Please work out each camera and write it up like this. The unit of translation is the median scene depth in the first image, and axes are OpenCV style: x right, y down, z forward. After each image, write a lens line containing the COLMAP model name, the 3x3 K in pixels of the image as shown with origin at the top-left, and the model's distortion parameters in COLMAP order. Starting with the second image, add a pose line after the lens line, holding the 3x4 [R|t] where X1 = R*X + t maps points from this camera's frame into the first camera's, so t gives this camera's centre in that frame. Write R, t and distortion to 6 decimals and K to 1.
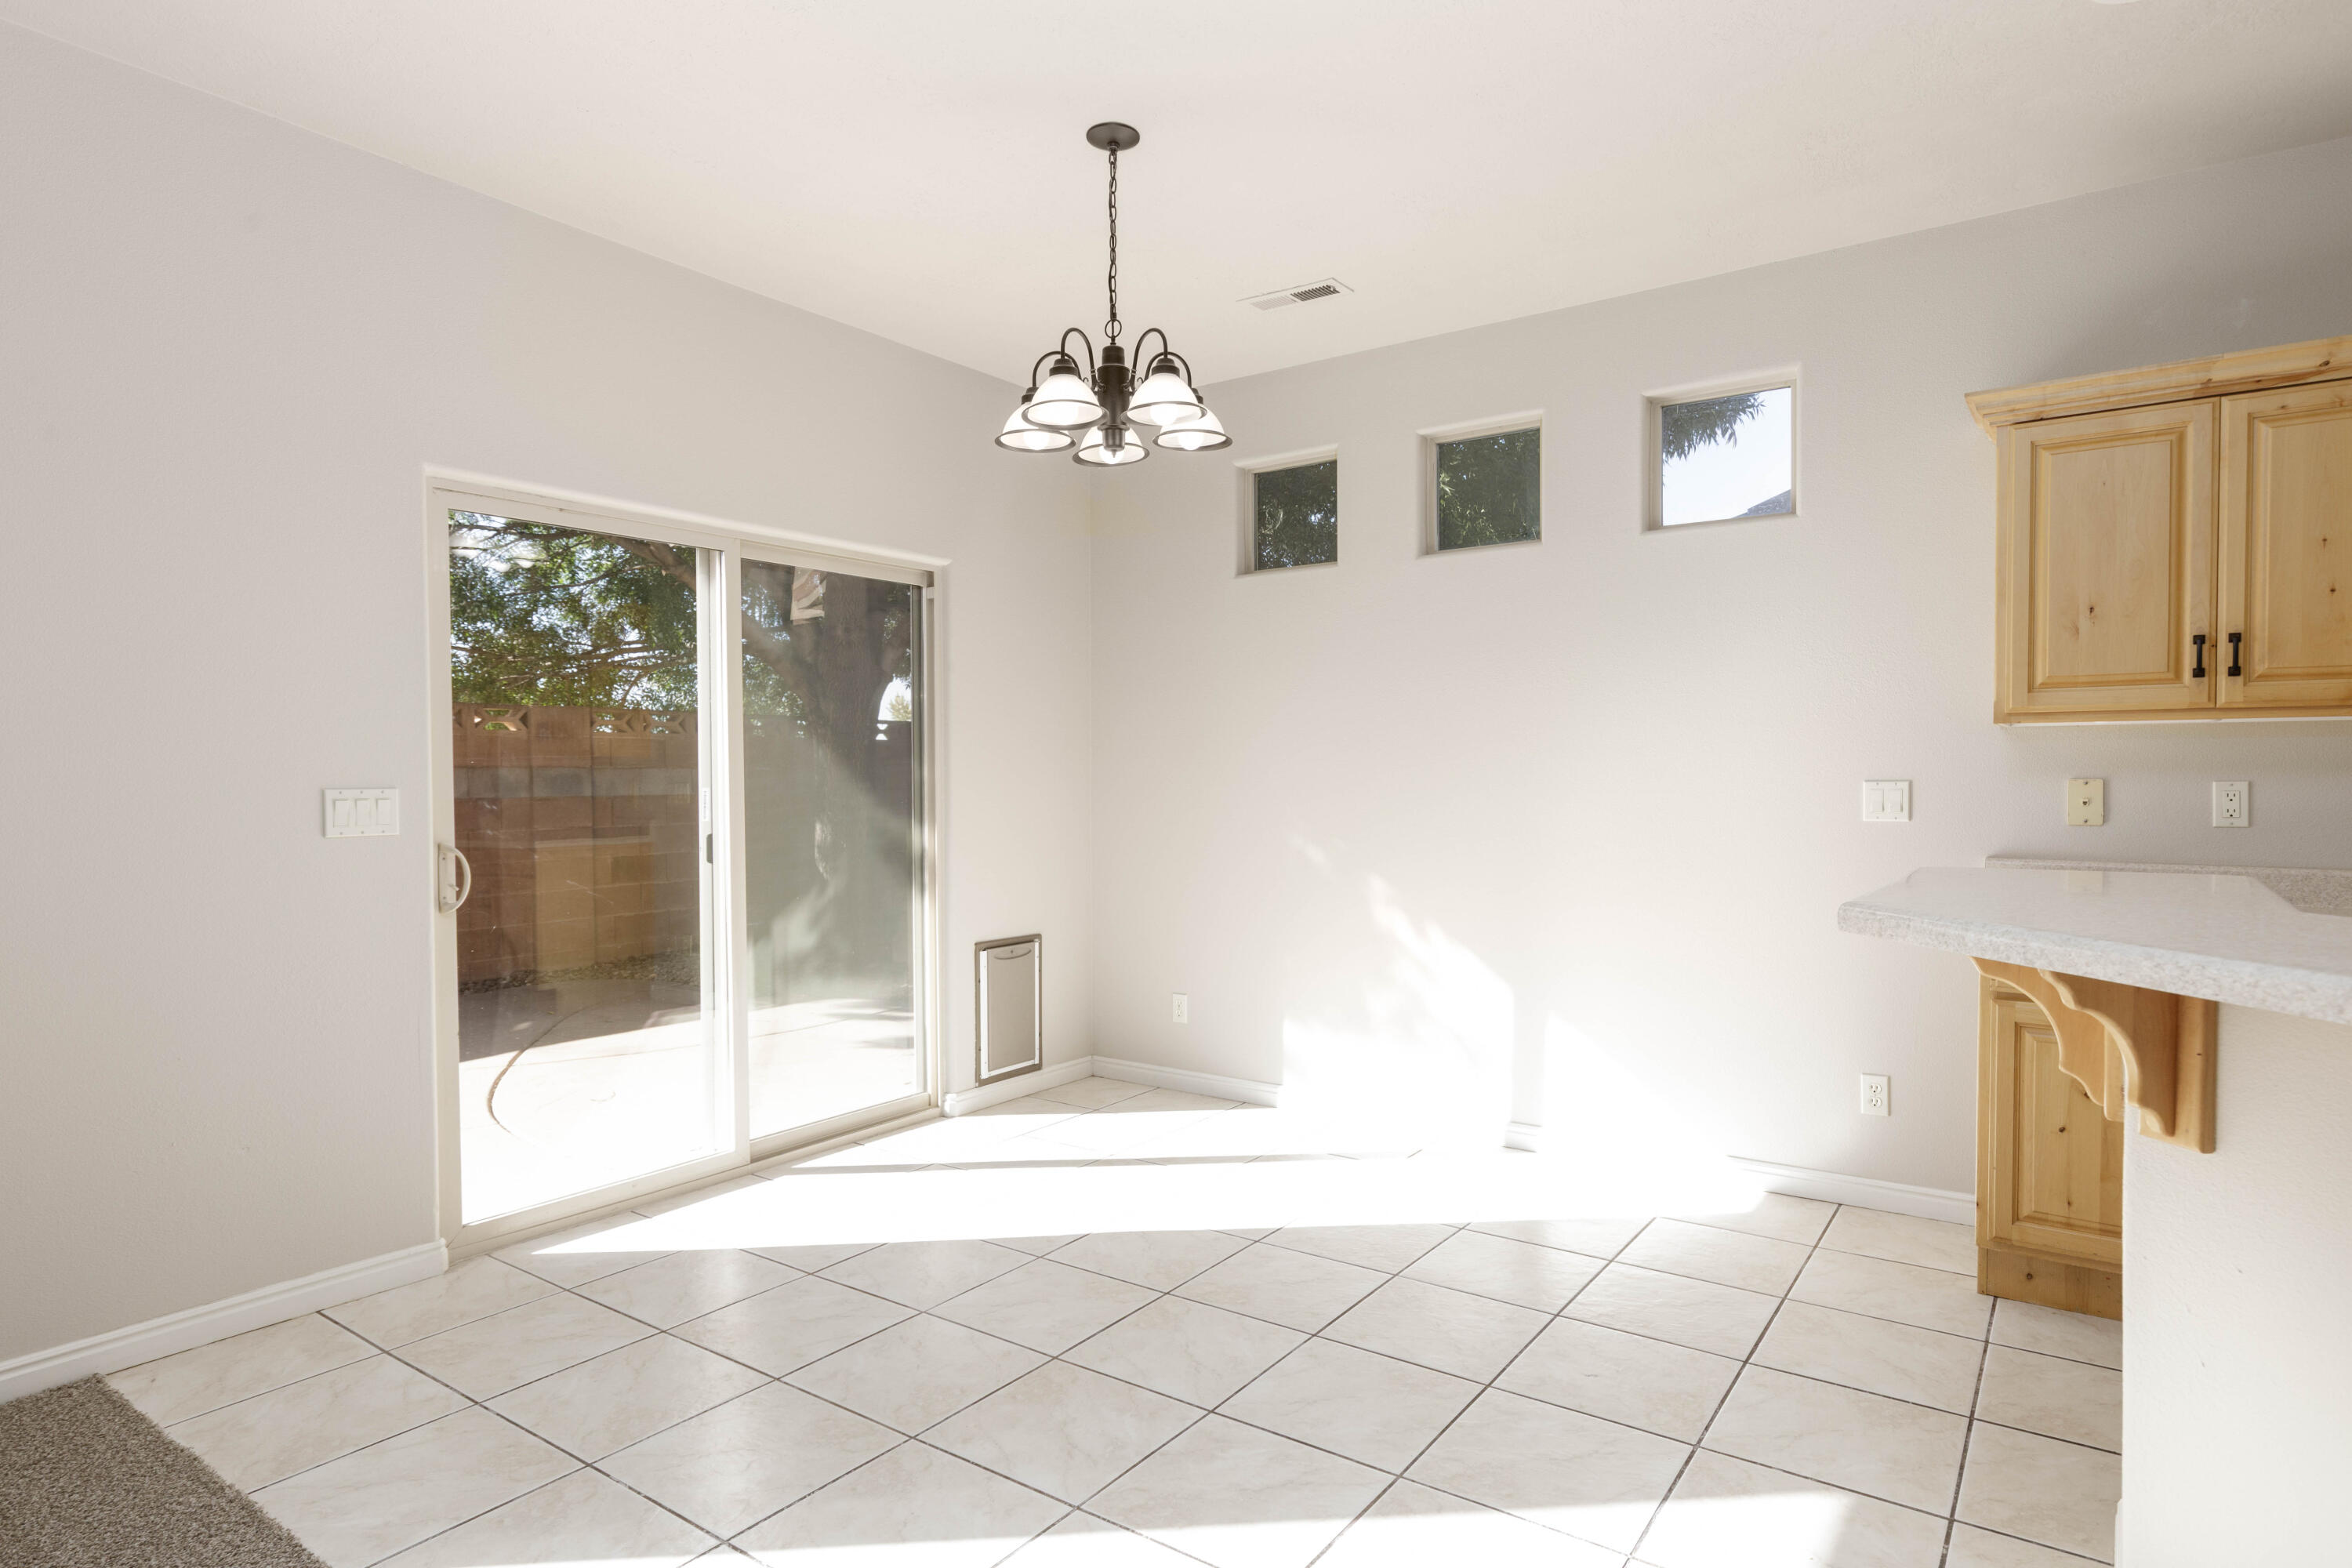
lens RADIAL K [[1240.1, 0, 1186.7], [0, 1240.1, 796.5], [0, 0, 1]] dist [-0.003055, -0.001019]
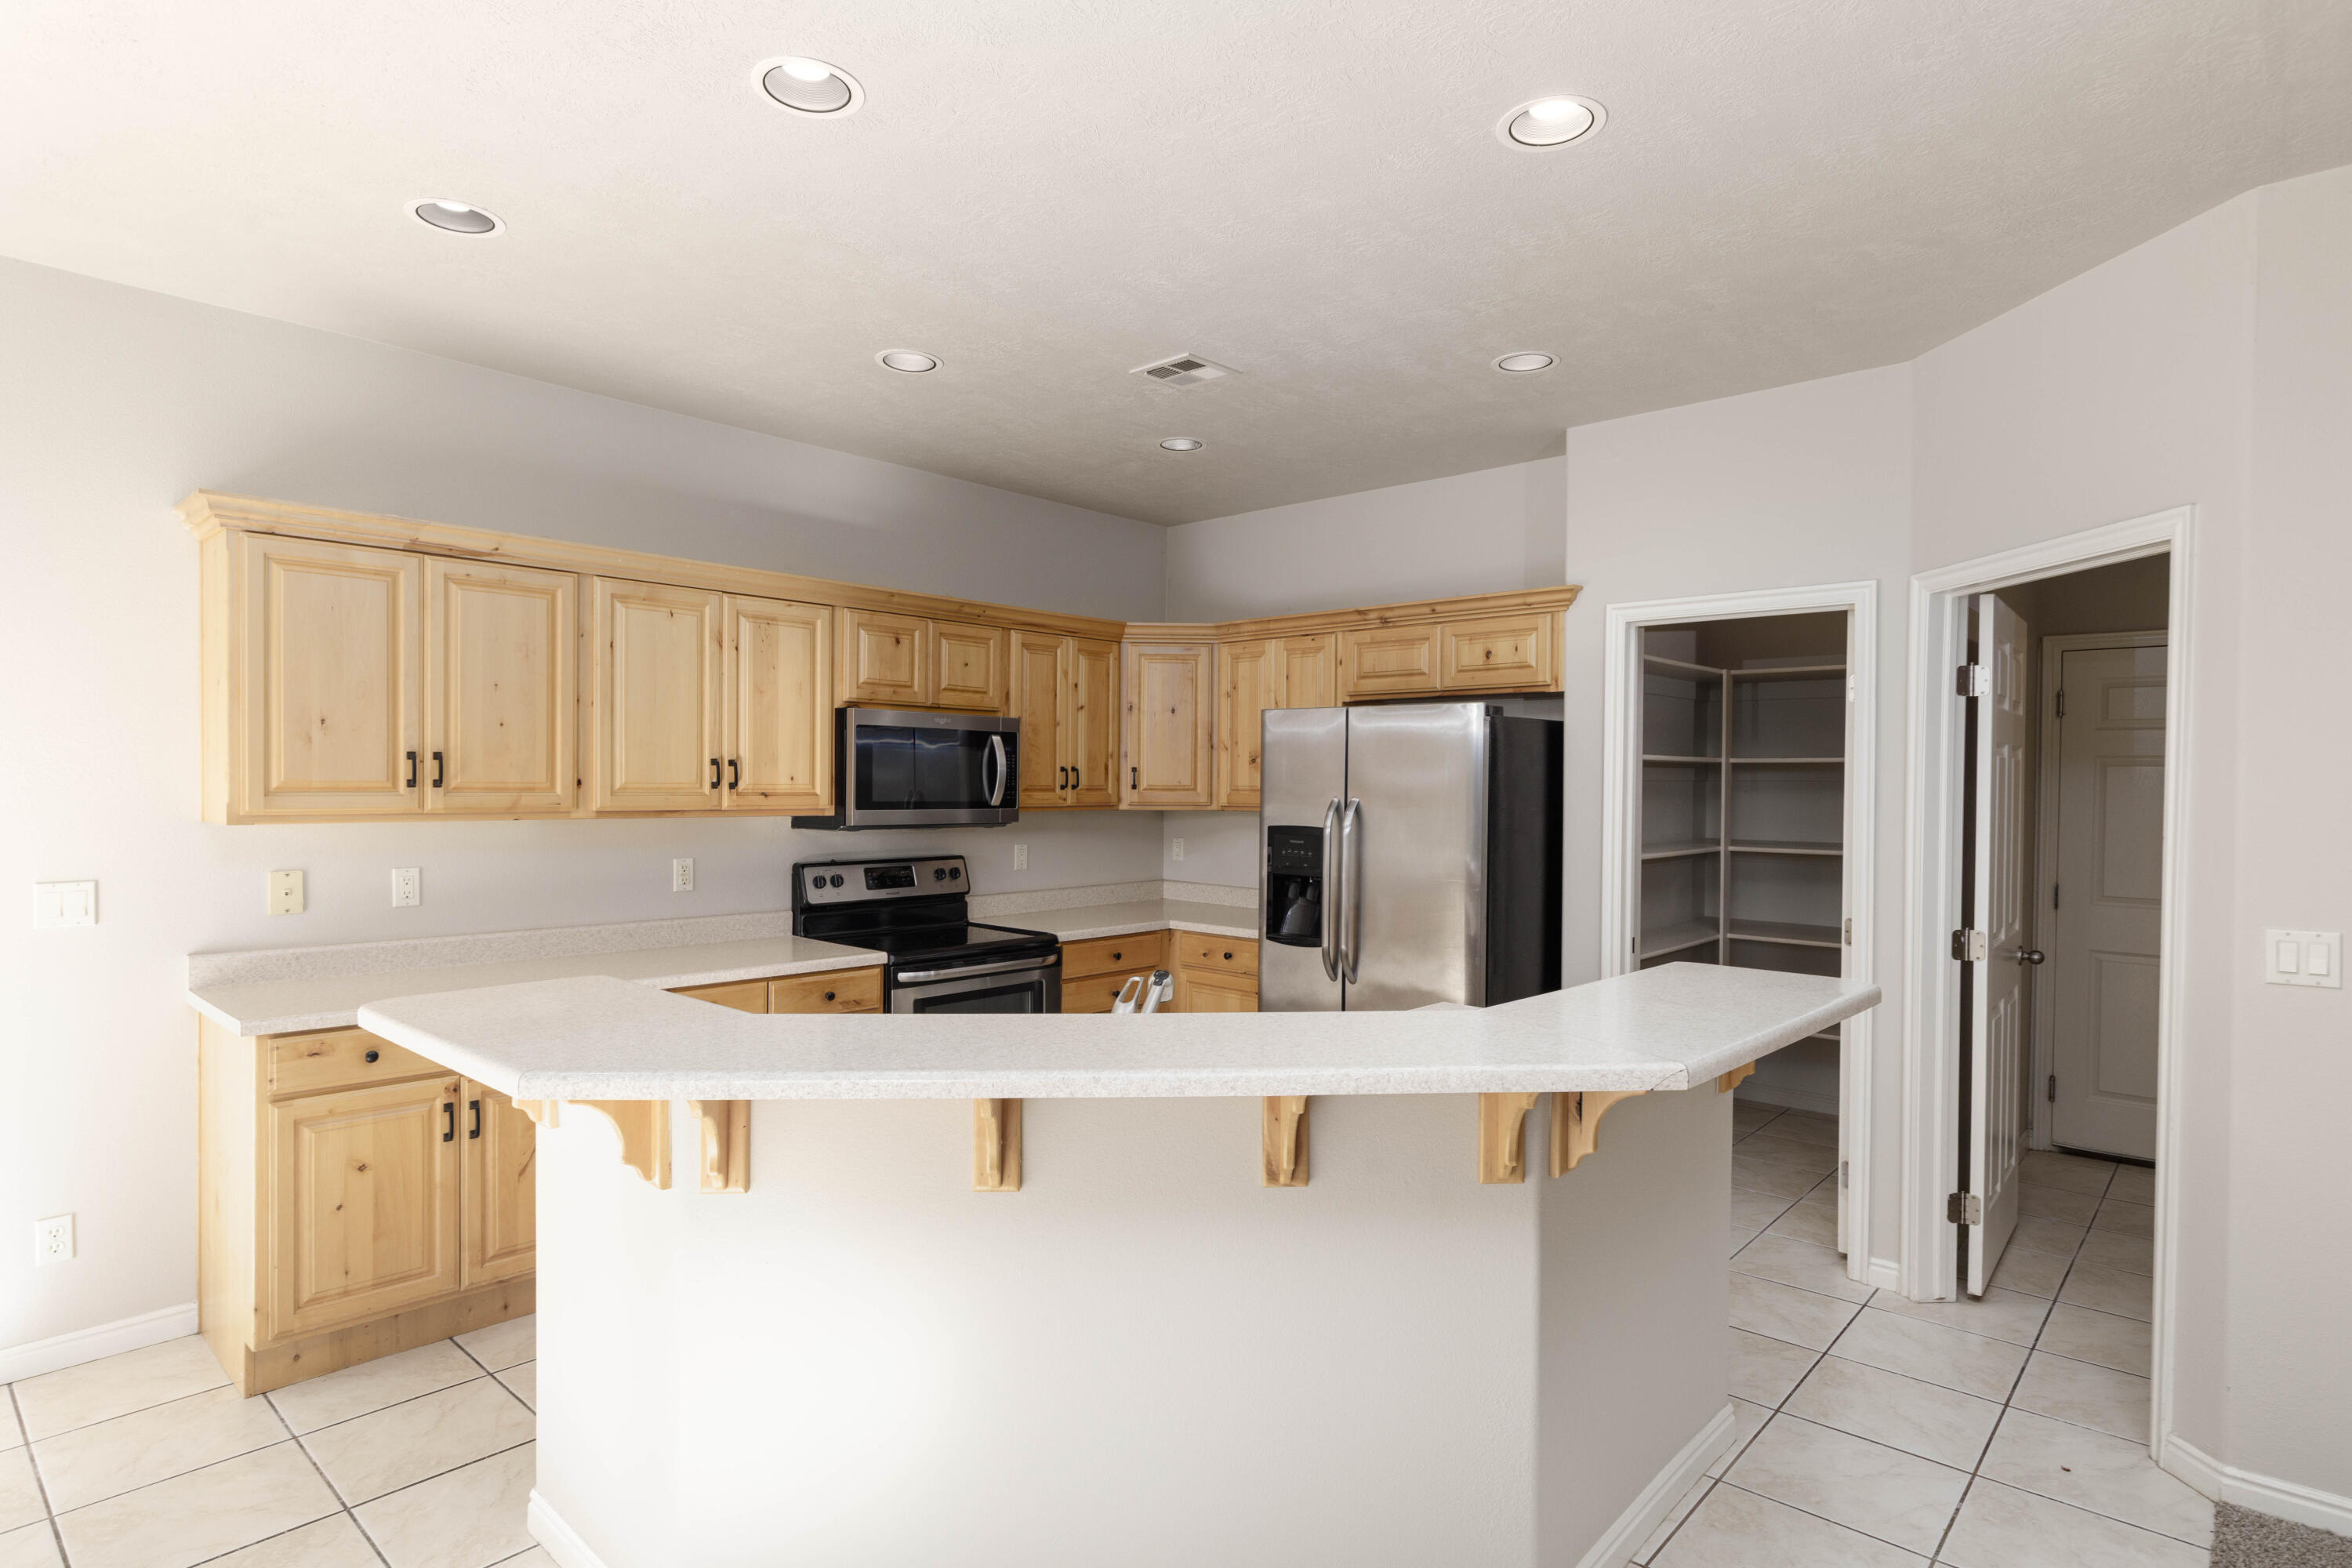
lens RADIAL K [[1240.1, 0, 1158.8], [0, 1240.1, 801.8], [0, 0, 1]] dist [-0.003055, -0.001019]
pose [[0.116928, -0.017519, 0.992986, -0.261656], [0.011039, 0.999806, 0.016340, -0.090546], [-0.993079, 0.009051, 0.117099, 0.146912]]
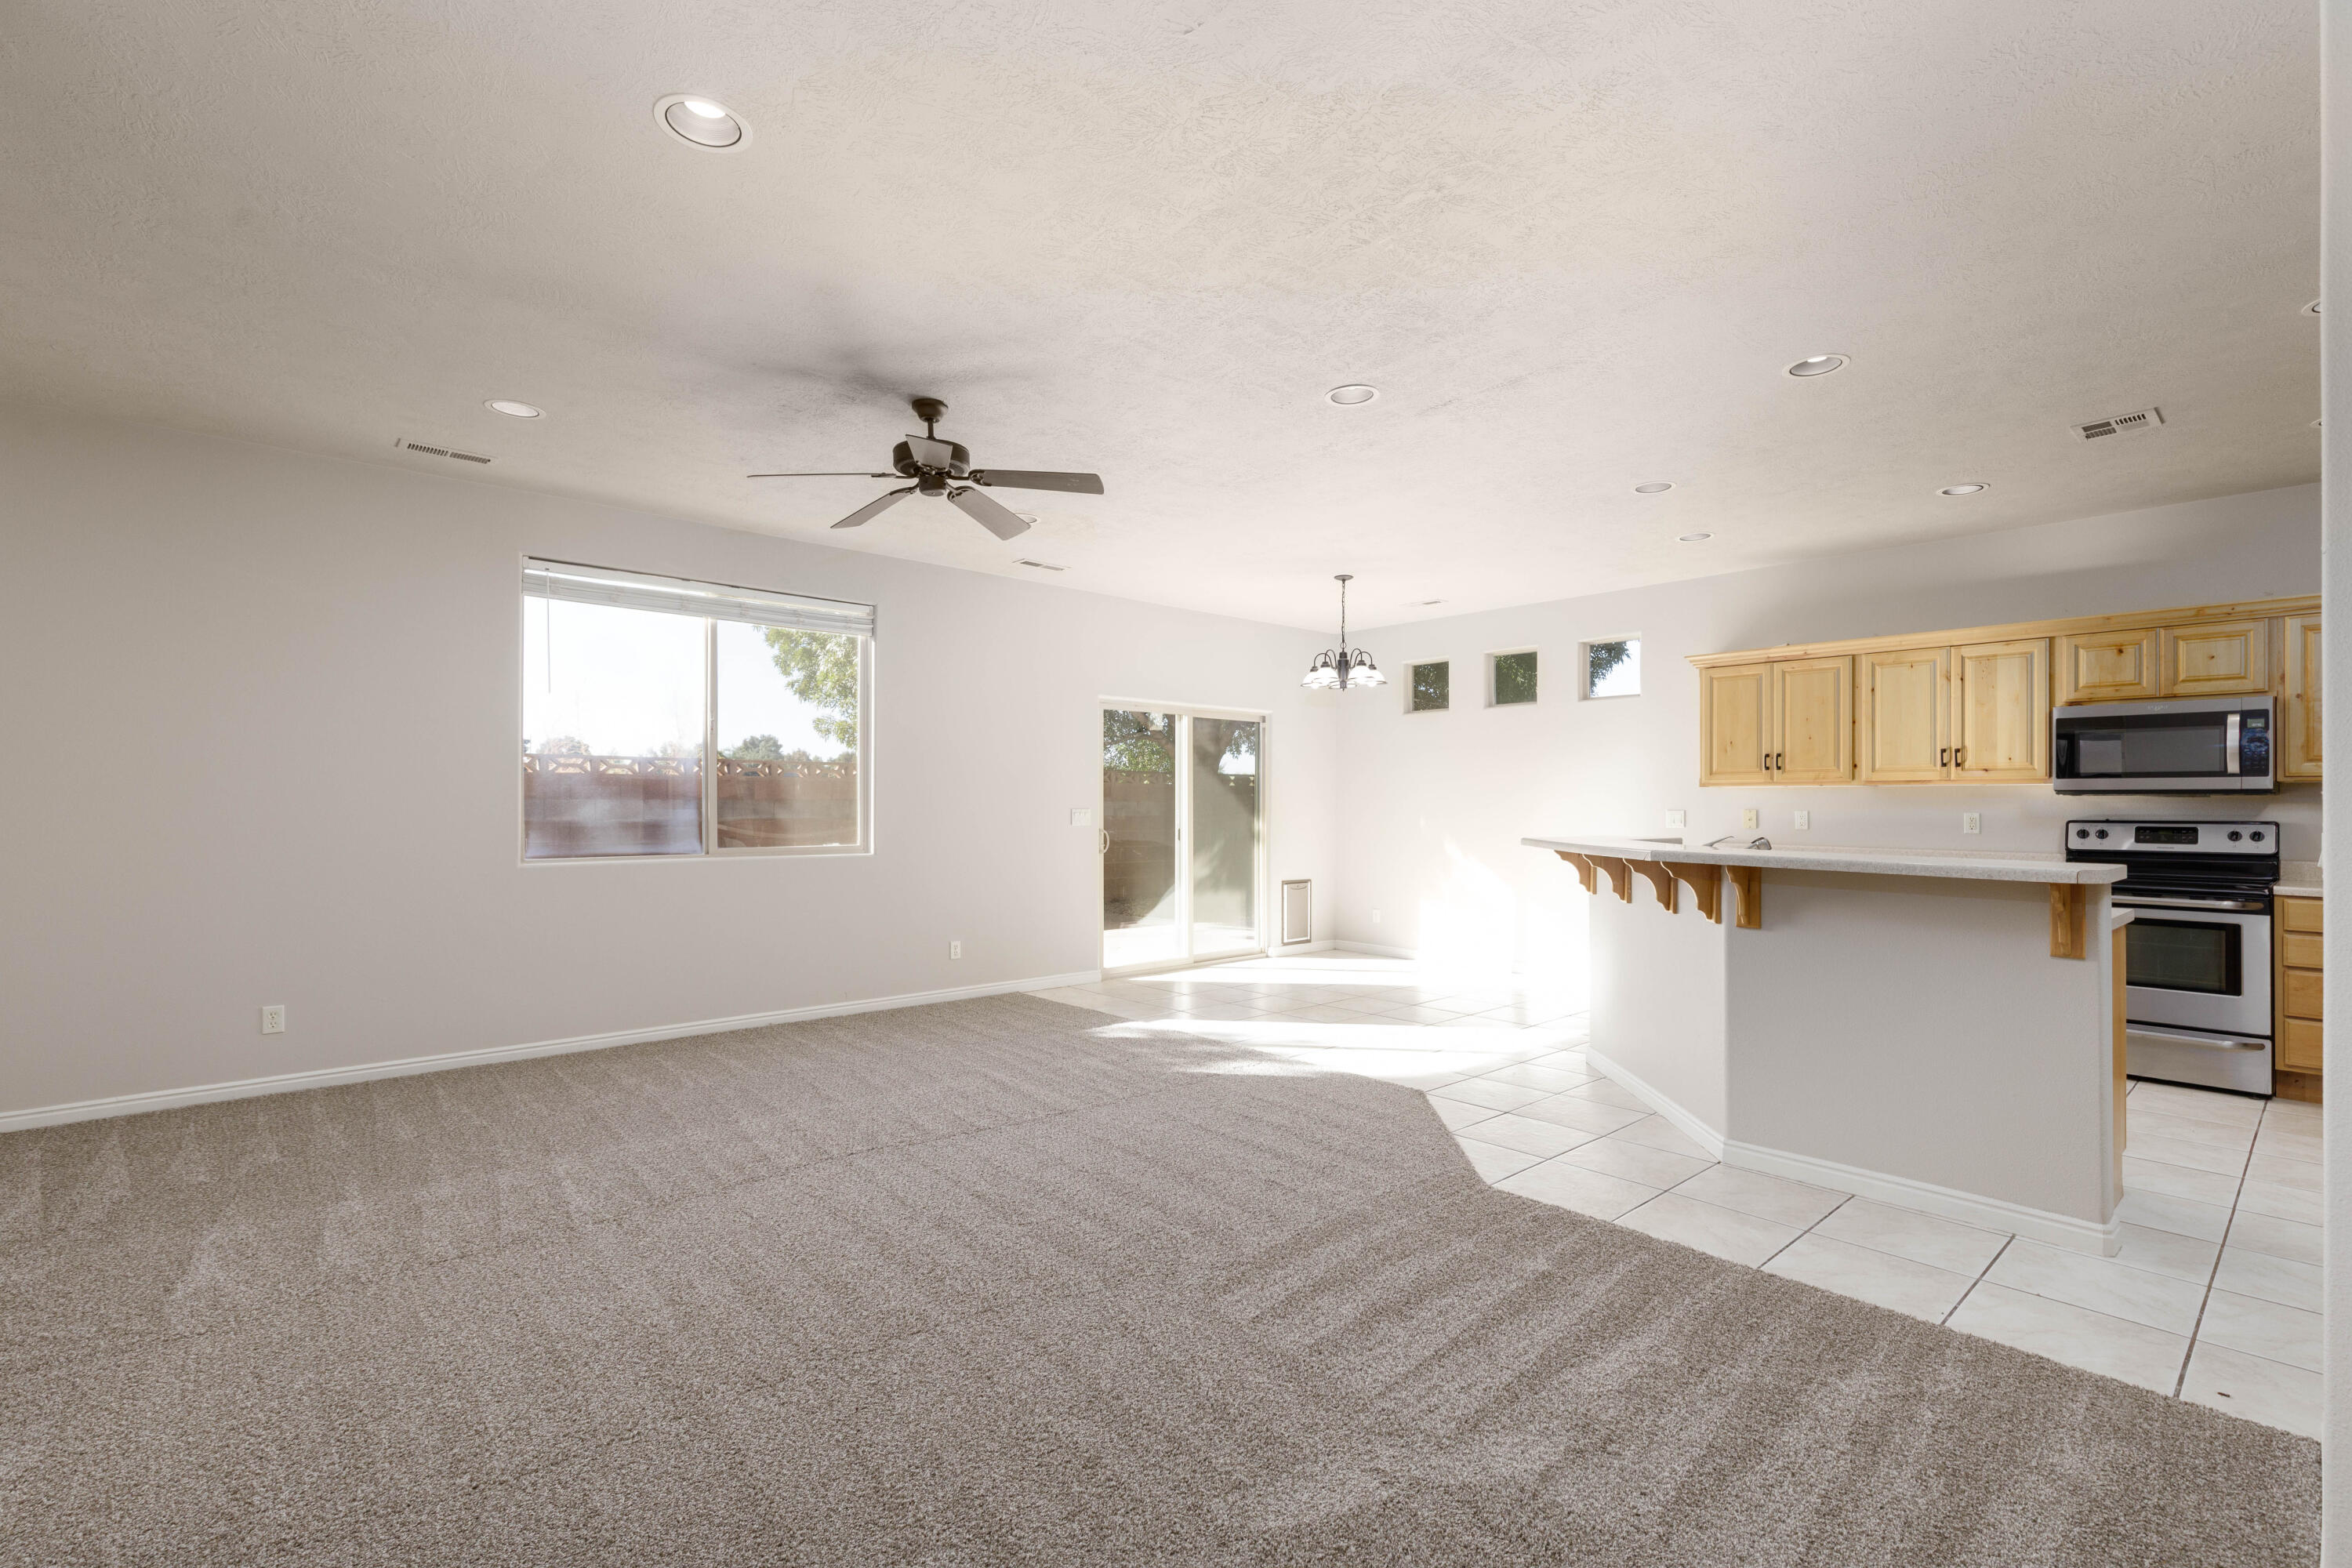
lens RADIAL K [[1043.3, 0, 1173.8], [0, 1043.3, 797.6], [0, 0, 1]] dist [0.003964, 0.000596]
pose [[0.973351, 0.003296, -0.229298, 0.107698], [-0.009527, 0.999615, -0.026074, 0.028714], [0.229124, 0.027563, 0.973007, -1.349134]]
